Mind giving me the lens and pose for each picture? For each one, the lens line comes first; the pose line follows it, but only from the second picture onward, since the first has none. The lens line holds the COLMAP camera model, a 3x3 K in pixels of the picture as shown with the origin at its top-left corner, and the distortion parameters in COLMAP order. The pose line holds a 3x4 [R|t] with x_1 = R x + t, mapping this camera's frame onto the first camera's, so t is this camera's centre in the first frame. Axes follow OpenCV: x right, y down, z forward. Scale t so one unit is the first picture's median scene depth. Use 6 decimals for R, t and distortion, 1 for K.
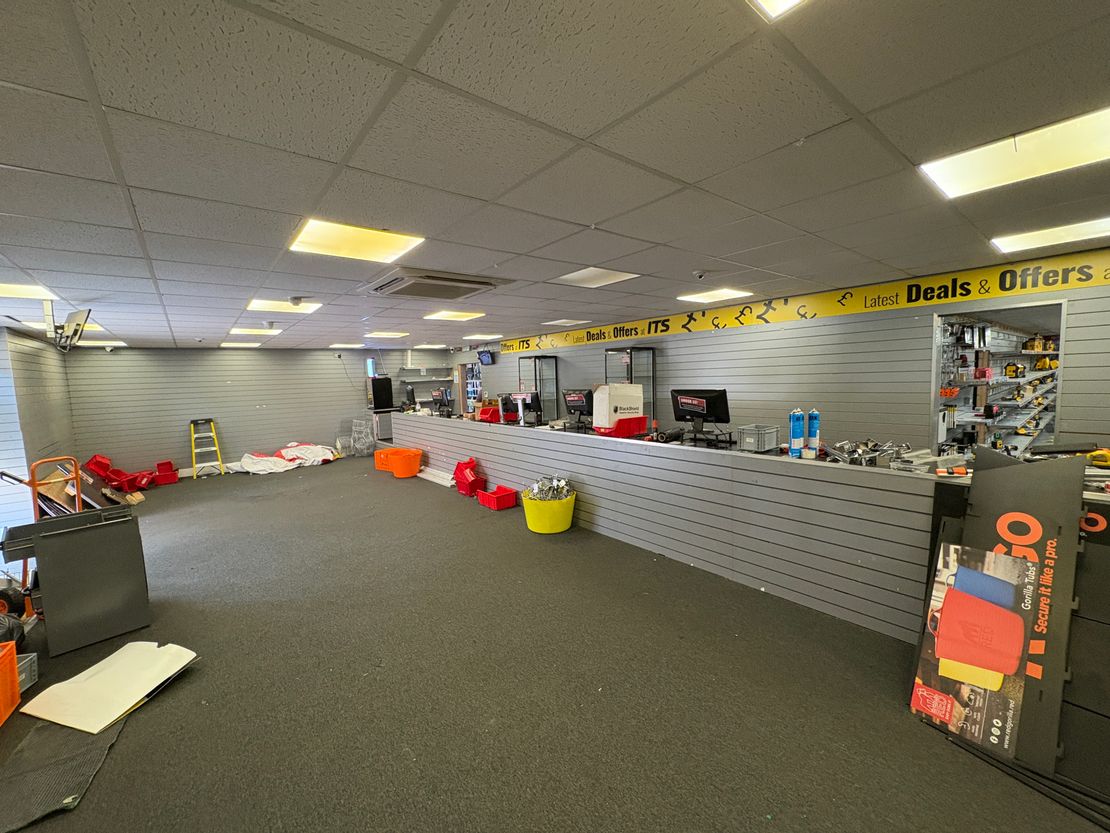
lens RADIAL K [[442.3, 0, 555.0], [0, 442.3, 416.5], [0, 0, 1]] dist [0.000194, 0.000011]
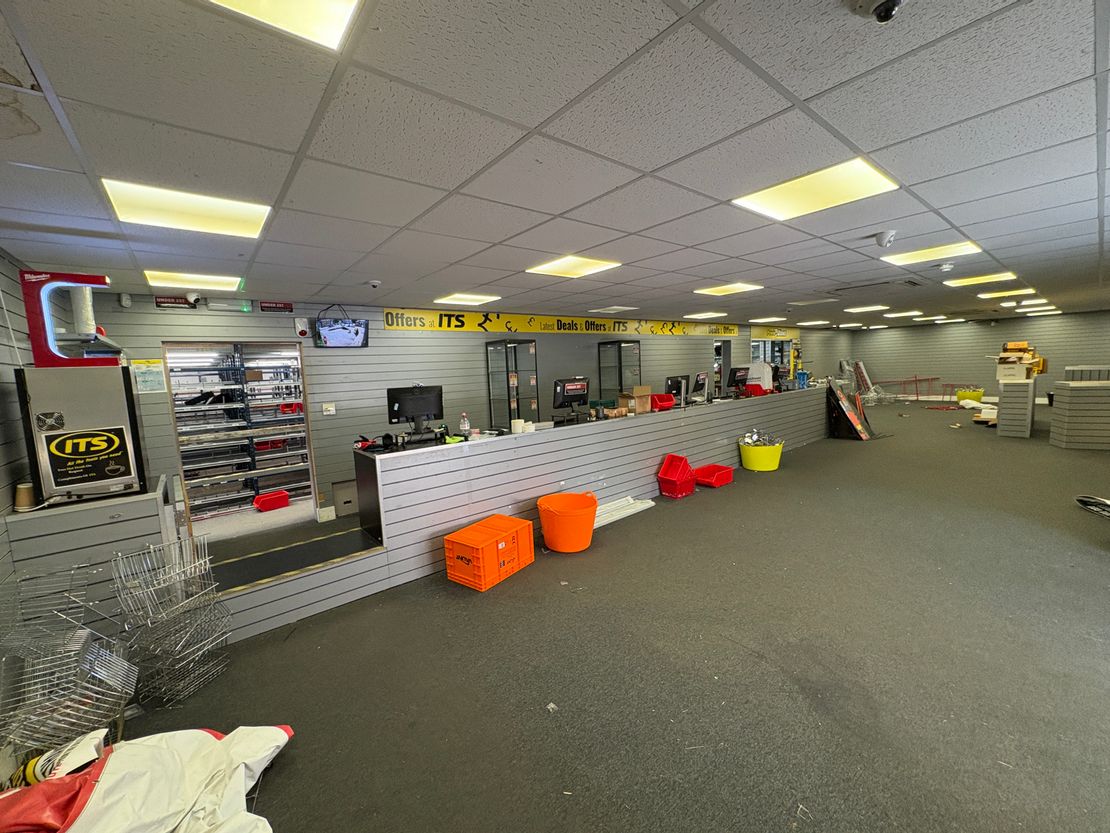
lens RADIAL K [[442.3, 0, 555.0], [0, 442.3, 416.5], [0, 0, 1]] dist [0.000194, 0.000011]
pose [[-0.004926, -0.074527, 0.997207, -0.904723], [0.137883, 0.987643, 0.074494, -0.057275], [-0.990436, 0.137865, 0.005411, 1.035931]]
